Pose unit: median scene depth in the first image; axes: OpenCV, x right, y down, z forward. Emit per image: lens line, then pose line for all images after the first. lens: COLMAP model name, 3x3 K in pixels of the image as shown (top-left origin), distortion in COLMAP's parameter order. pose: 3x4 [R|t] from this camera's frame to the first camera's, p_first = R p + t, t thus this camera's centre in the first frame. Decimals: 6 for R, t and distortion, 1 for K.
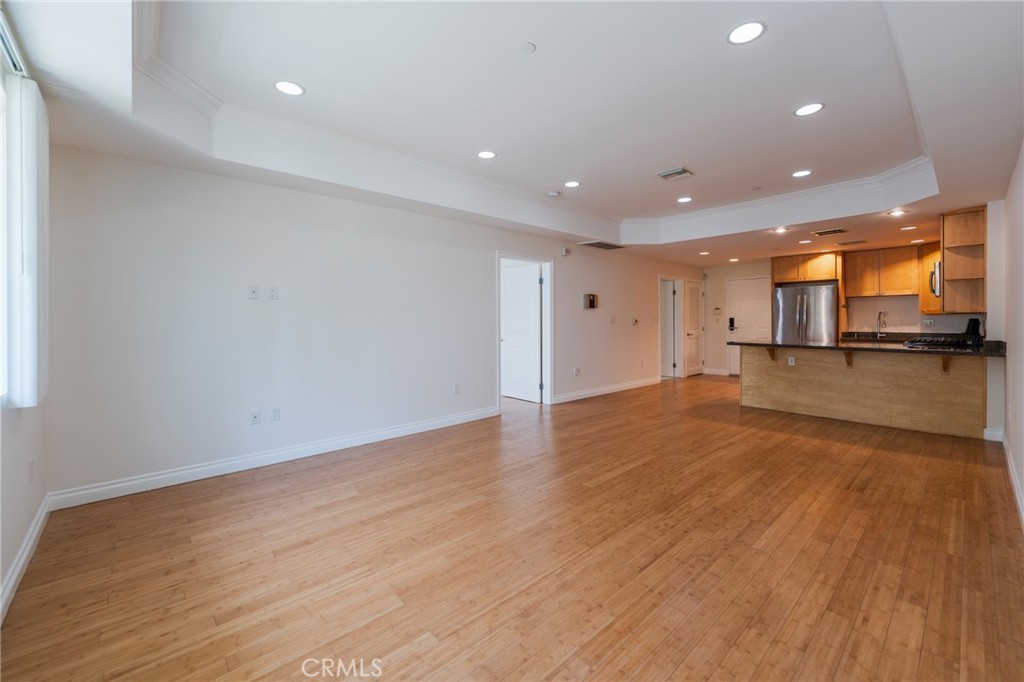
lens RADIAL K [[417.7, 0, 512.0], [0, 417.7, 323.2], [0, 0, 1]] dist [-0.001685, -0.000562]
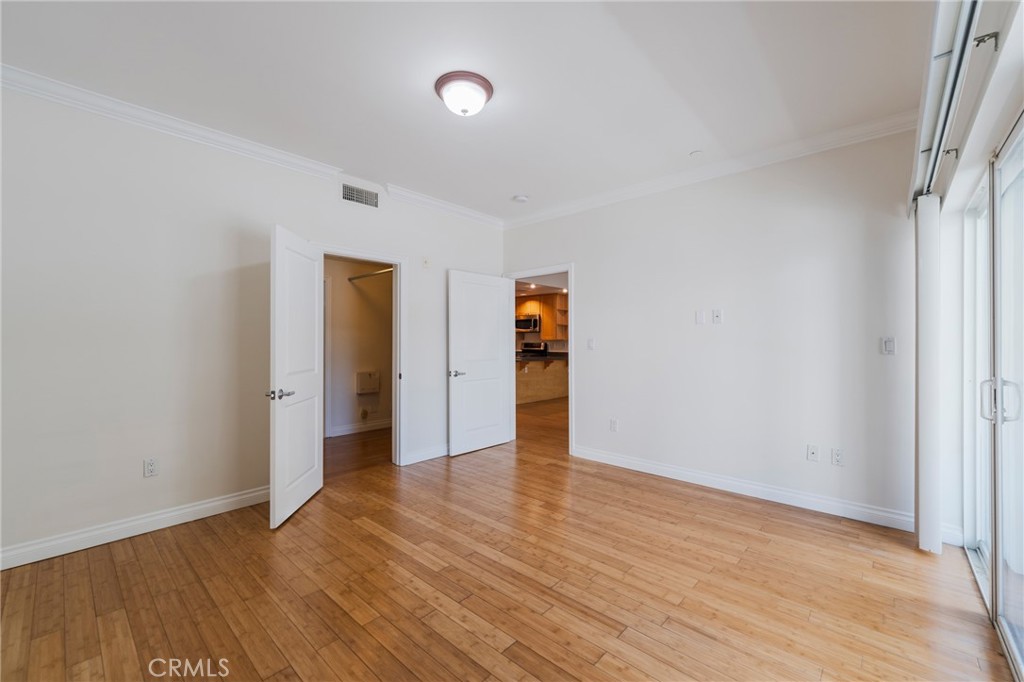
lens RADIAL K [[416.6, 0, 512.0], [0, 416.6, 341.0], [0, 0, 1]] dist [-0.001436, -0.000463]
pose [[-0.091531, 0.004993, 0.995790, -1.101121], [0.007878, 0.999960, -0.004290, -0.013701], [-0.995771, 0.007452, -0.091567, 1.497785]]
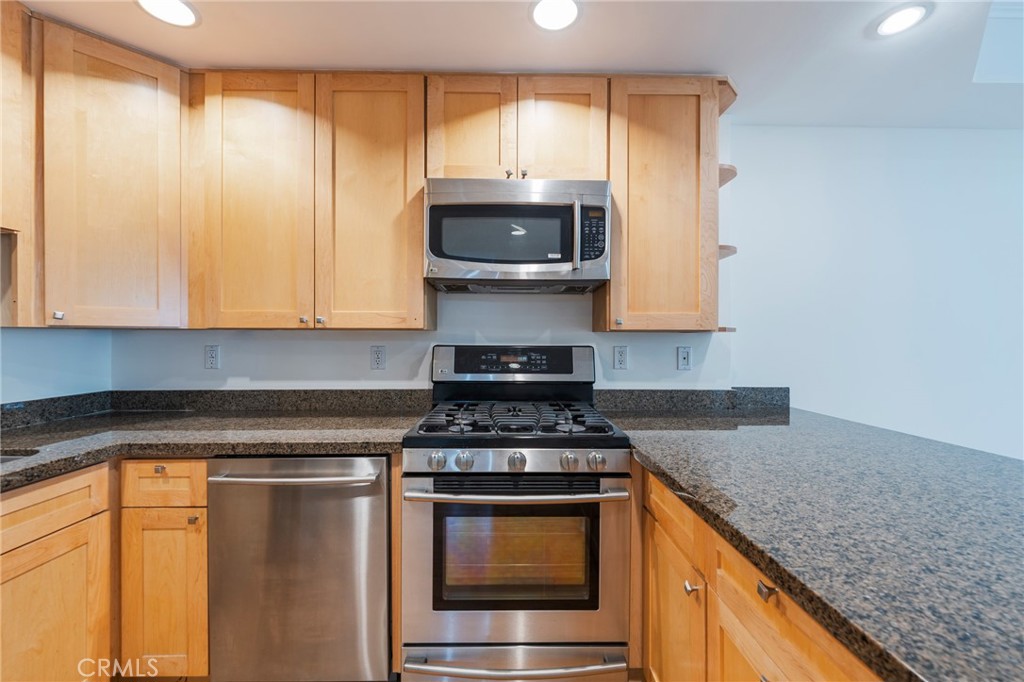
lens RADIAL K [[412.9, 0, 511.5], [0, 412.9, 339.3], [0, 0, 1]] dist [-0.001929, -0.000049]
pose [[-0.742303, 0.003045, 0.670057, 0.976616], [0.005848, 0.999981, 0.001935, -0.020011], [-0.670038, 0.005355, -0.742307, 1.493143]]
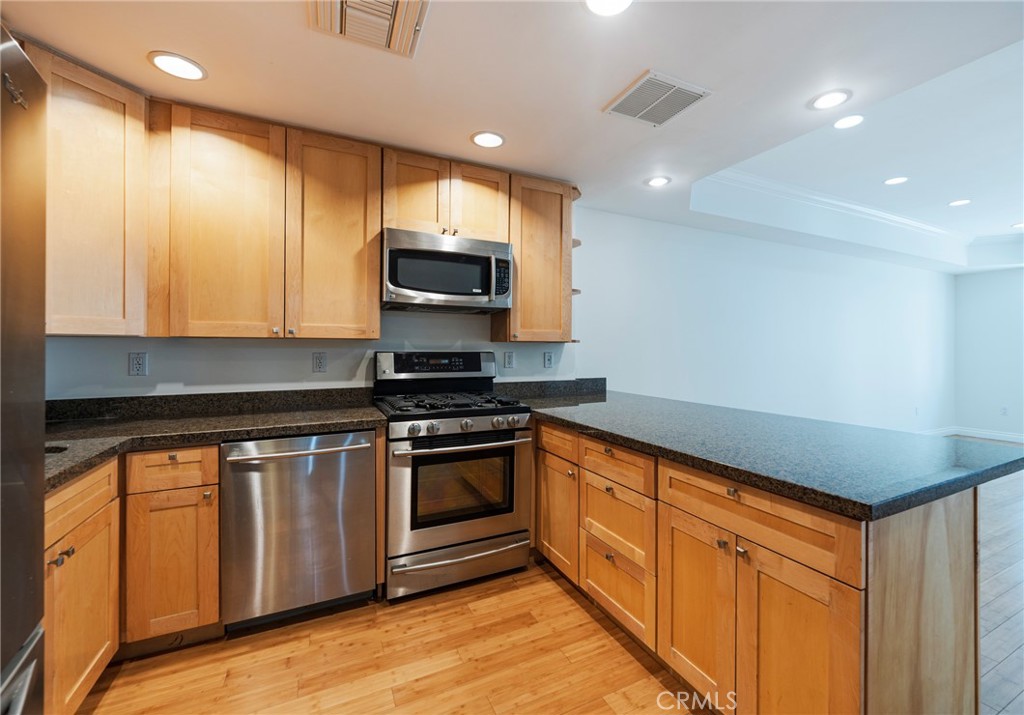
lens RADIAL K [[434.1, 0, 539.3], [0, 434.1, 349.6], [0, 0, 1]] dist [-0.000335, -0.000473]
pose [[-0.963378, -0.001258, 0.268142, 0.962281], [0.001938, 0.999930, 0.011651, -0.022607], [-0.268138, 0.011744, -0.963309, 1.731728]]
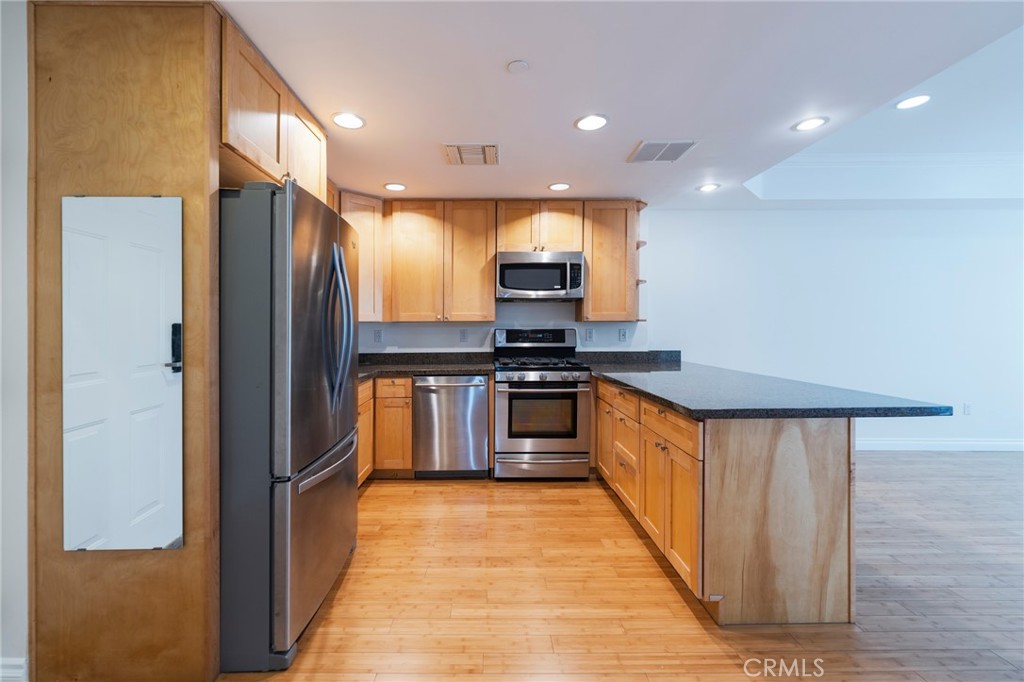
lens RADIAL K [[425.3, 0, 496.0], [0, 425.3, 327.9], [0, 0, 1]] dist [-0.000418, -0.000073]
pose [[-0.742397, 0.002715, 0.669955, 0.725287], [0.009266, 0.999938, 0.006216, -0.021071], [-0.669896, 0.010822, -0.742376, 1.894875]]
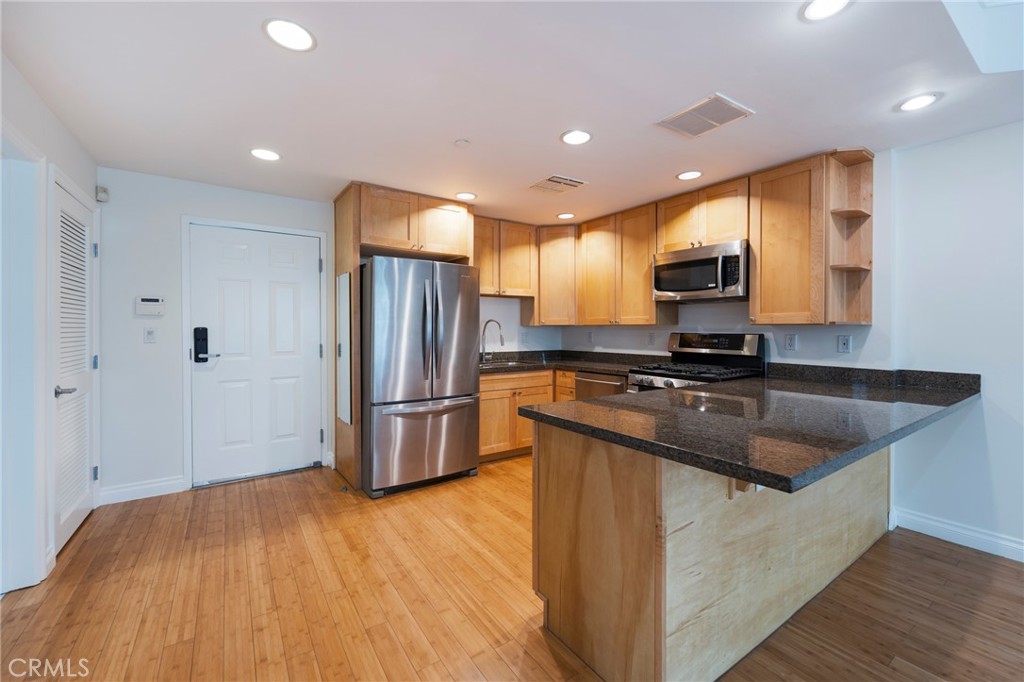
lens RADIAL K [[415.0, 0, 509.4], [0, 415.0, 331.8], [0, 0, 1]] dist [0.002780, -0.000521]
pose [[0.144441, -0.002517, 0.989510, 0.435949], [0.004565, 0.999988, 0.001877, -0.018276], [-0.989503, 0.004246, 0.144451, 1.425005]]
